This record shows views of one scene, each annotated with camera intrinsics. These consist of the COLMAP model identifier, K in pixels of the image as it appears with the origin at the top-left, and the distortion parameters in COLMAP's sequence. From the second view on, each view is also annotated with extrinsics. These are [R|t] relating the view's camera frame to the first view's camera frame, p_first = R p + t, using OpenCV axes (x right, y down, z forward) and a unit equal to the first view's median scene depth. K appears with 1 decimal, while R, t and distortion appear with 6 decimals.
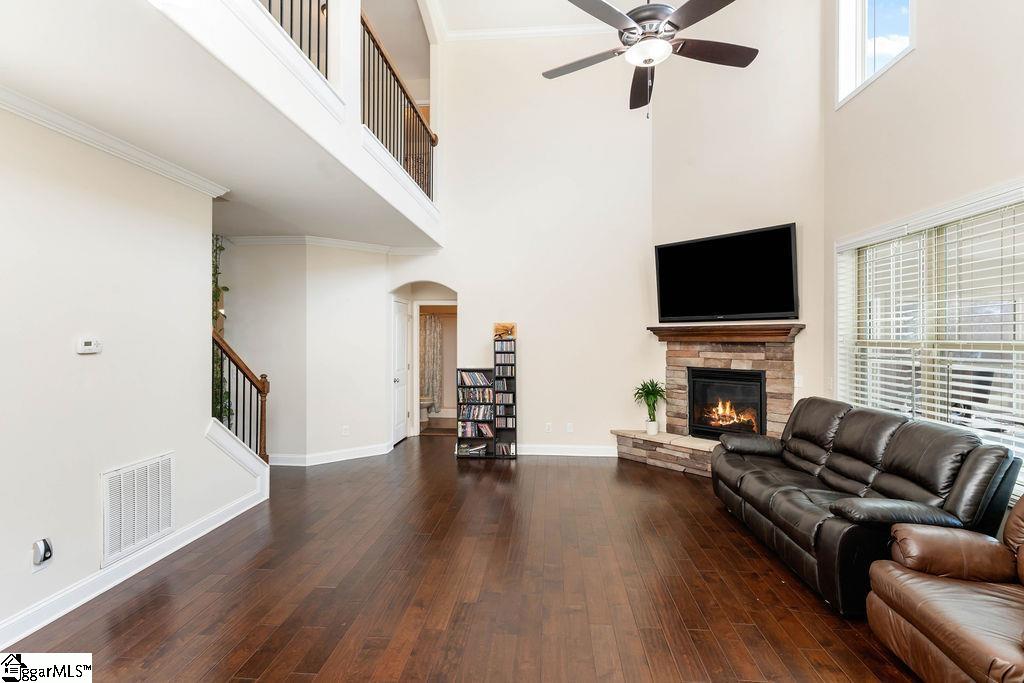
lens RADIAL K [[489.9, 0, 514.0], [0, 489.9, 338.4], [0, 0, 1]] dist [0.005072, 0.000560]
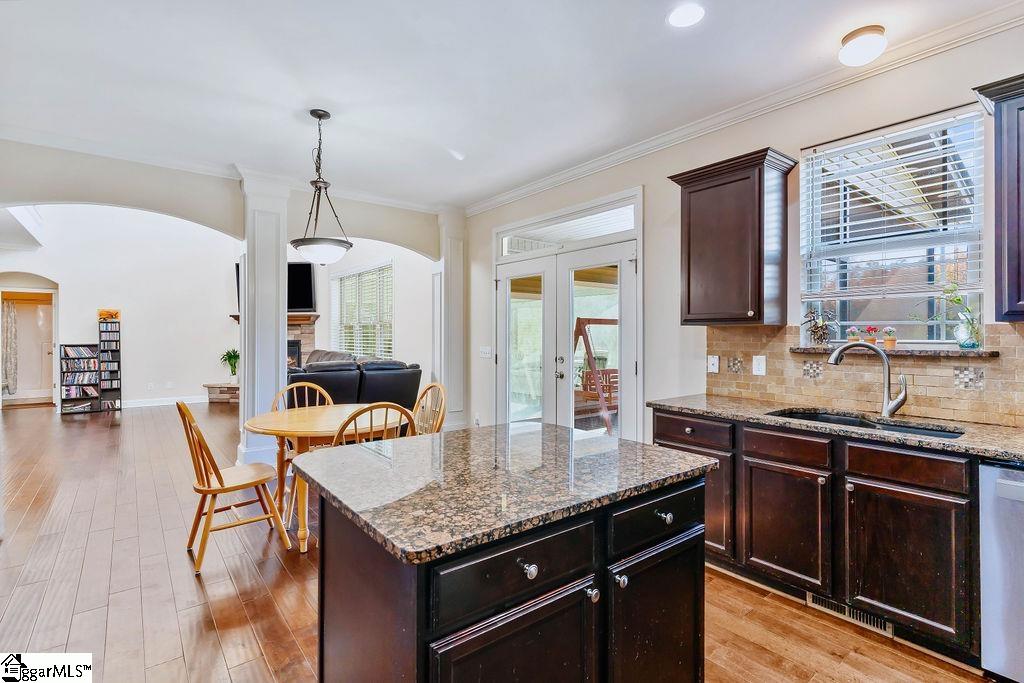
lens RADIAL K [[489.9, 0, 510.3], [0, 489.9, 332.9], [0, 0, 1]] dist [0.005072, 0.000560]
pose [[0.735451, 0.002057, 0.677575, -0.123856], [0.003513, 0.999970, -0.006849, 0.045254], [-0.677569, 0.007418, 0.735422, -0.714856]]
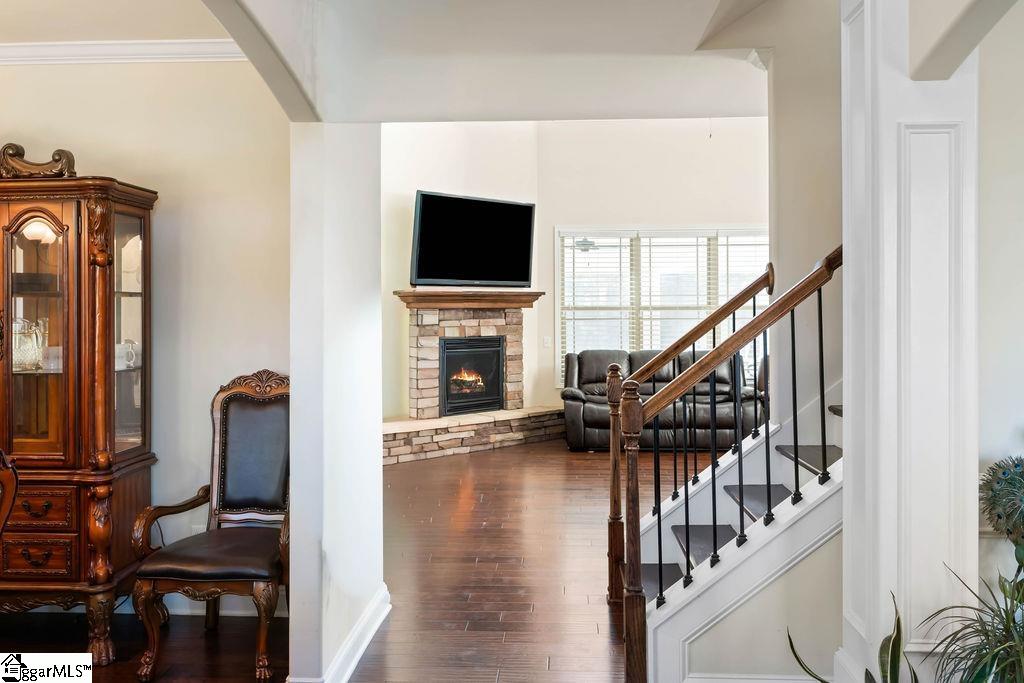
lens RADIAL K [[826.7, 0, 521.7], [0, 826.7, 316.7], [0, 0, 1]] dist [0.017574, 0.008965]
pose [[-0.019057, -0.011166, 0.999756, -1.044784], [0.010101, 0.999884, 0.011360, 0.004691], [-0.999767, 0.010315, -0.018942, 0.819145]]
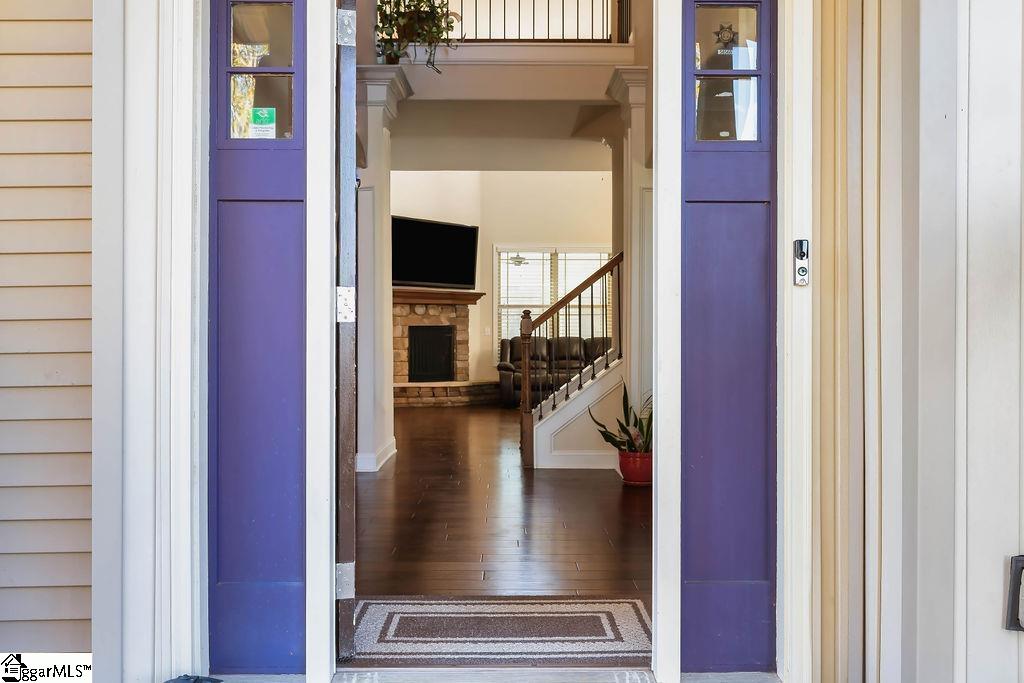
lens RADIAL K [[826.7, 0, 509.4], [0, 826.7, 339.8], [0, 0, 1]] dist [0.017574, 0.008965]
pose [[-0.079155, -0.012037, 0.996790, -1.528920], [0.002754, 0.999921, 0.012293, 0.064997], [-0.996859, 0.003718, -0.079115, 0.848936]]
